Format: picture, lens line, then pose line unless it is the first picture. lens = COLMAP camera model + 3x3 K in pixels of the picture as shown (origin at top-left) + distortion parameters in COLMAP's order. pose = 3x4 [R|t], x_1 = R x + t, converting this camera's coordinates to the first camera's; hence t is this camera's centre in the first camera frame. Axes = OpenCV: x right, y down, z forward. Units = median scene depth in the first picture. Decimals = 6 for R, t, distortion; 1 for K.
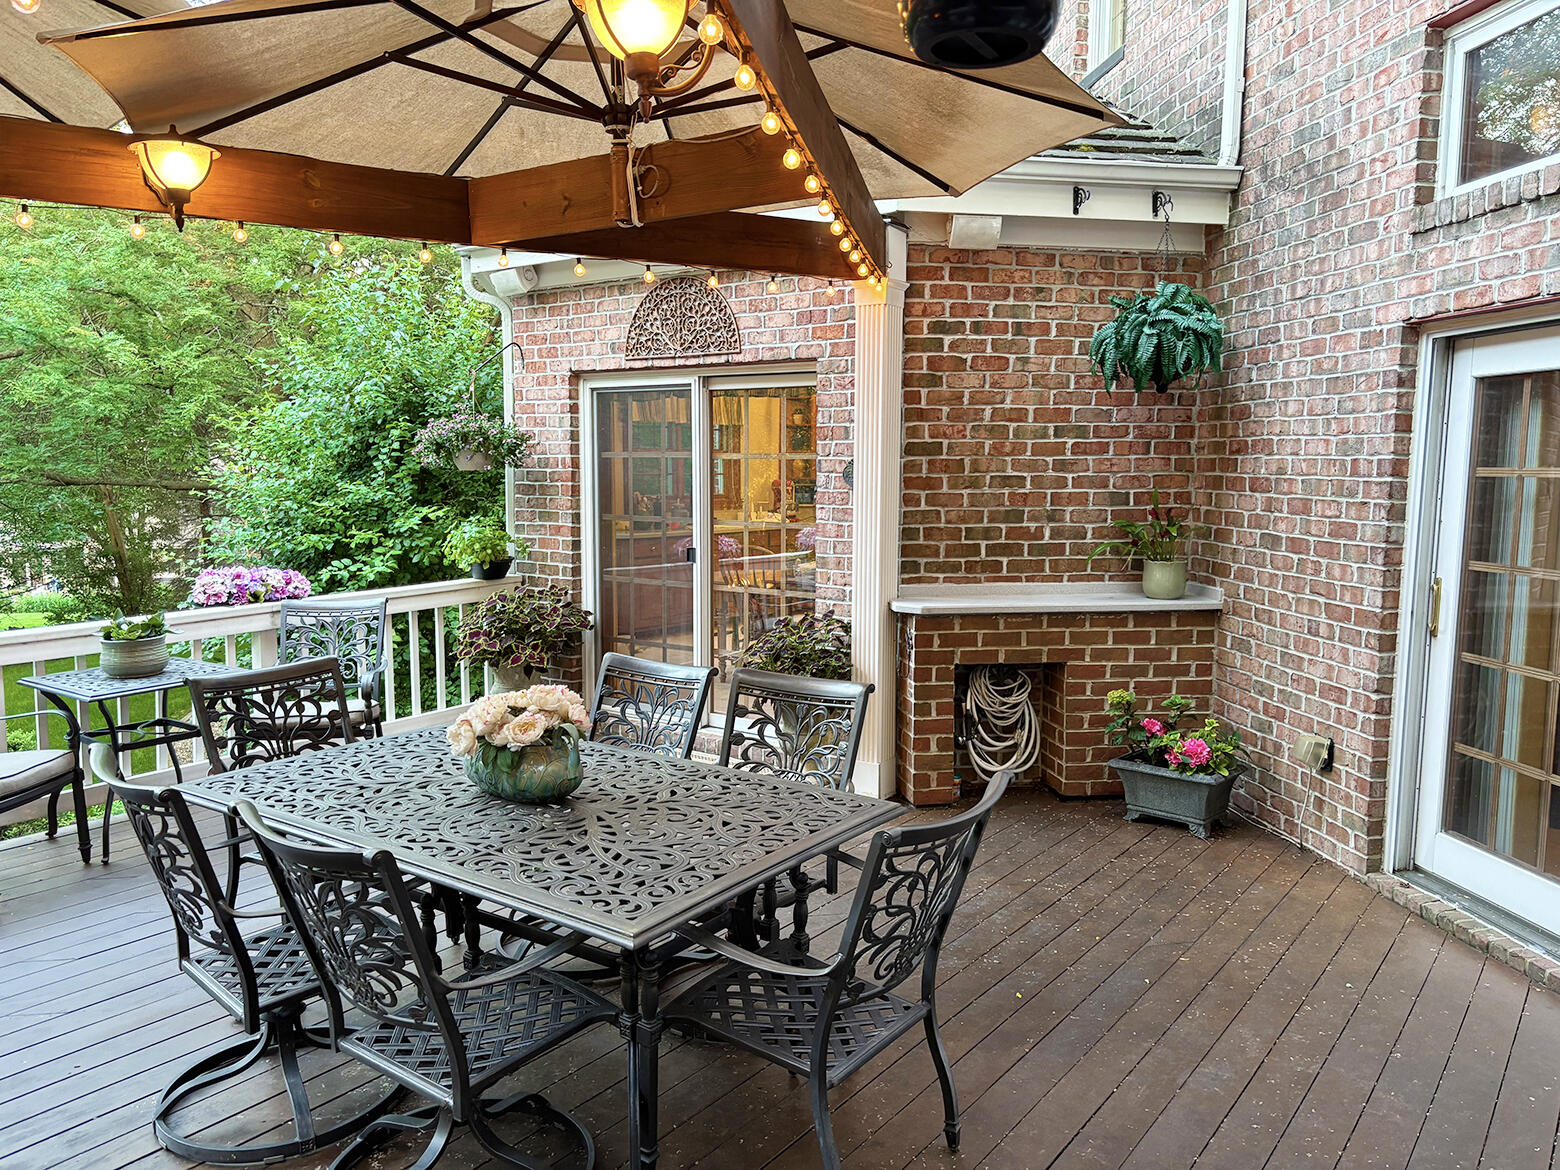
lens RADIAL K [[1167.8, 0, 780.0], [0, 1167.8, 585.0], [0, 0, 1]] dist [-0.002707, -0.002285]
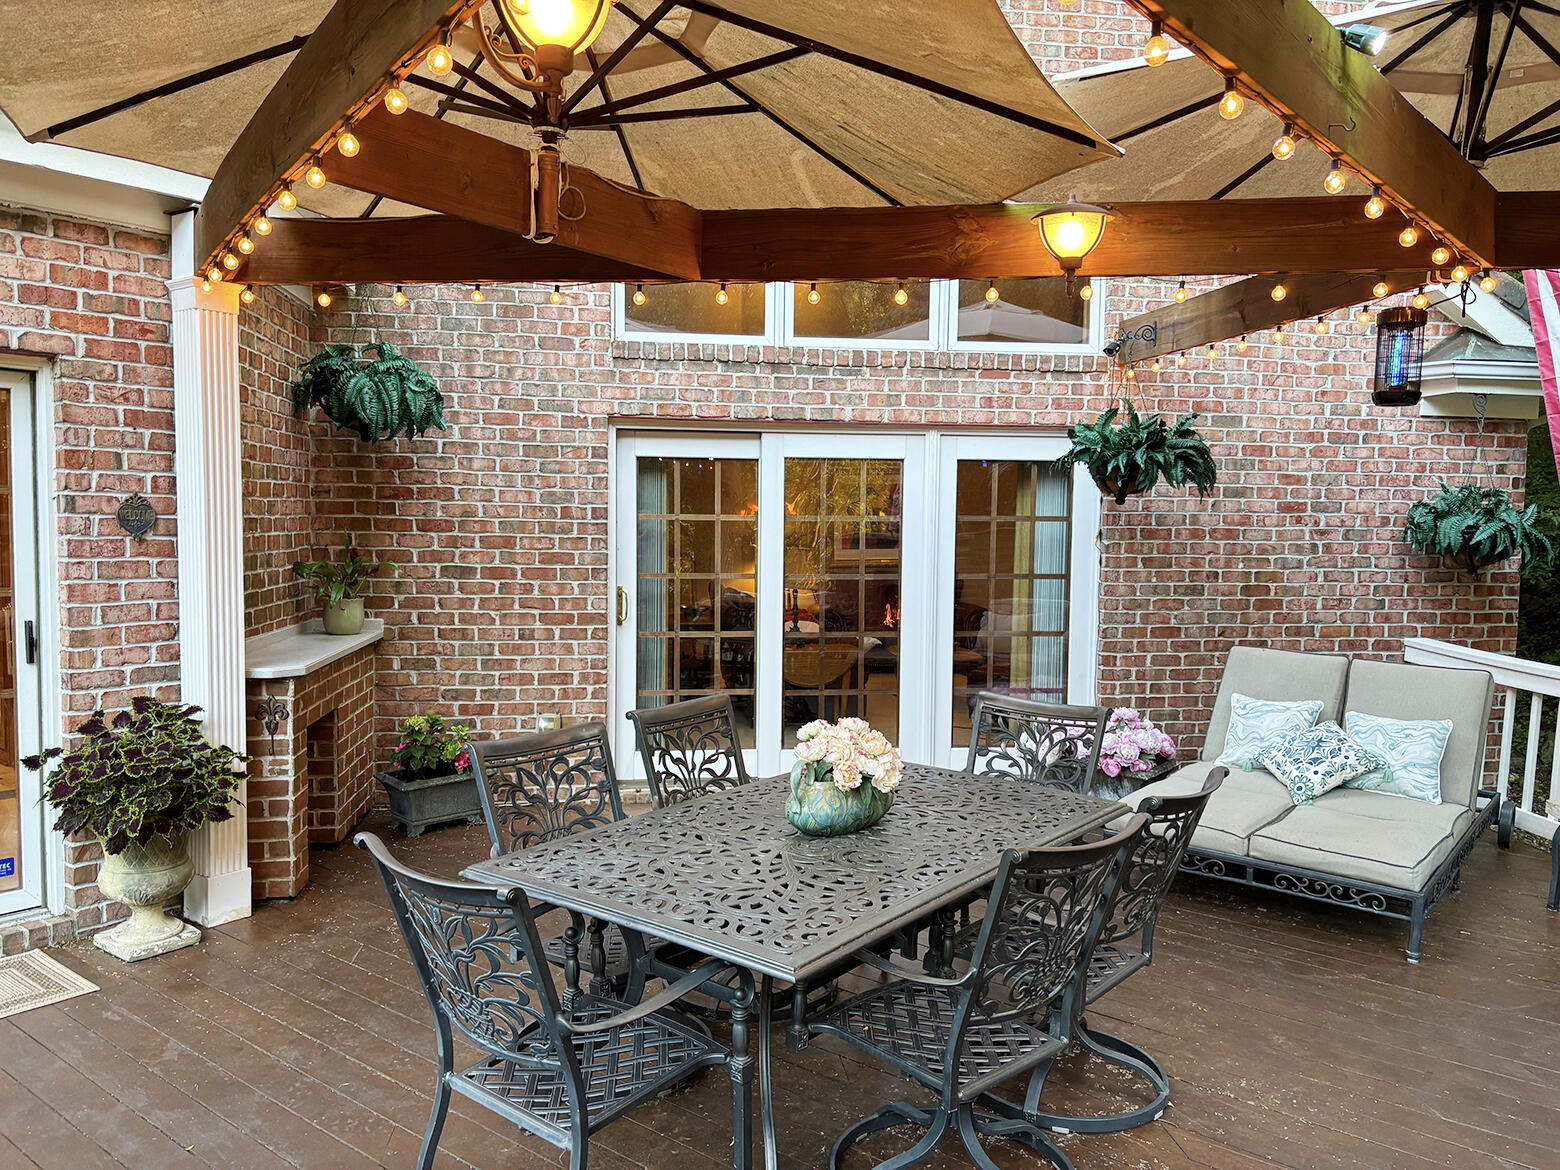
lens RADIAL K [[1202.0, 0, 780.0], [0, 1202.0, 585.0], [0, 0, 1]] dist [-0.001526, -0.004686]
pose [[-0.006117, -0.058661, 0.998259, -0.867175], [0.087838, 0.994388, 0.058972, -0.071078], [-0.996116, 0.088046, -0.000930, 0.697556]]
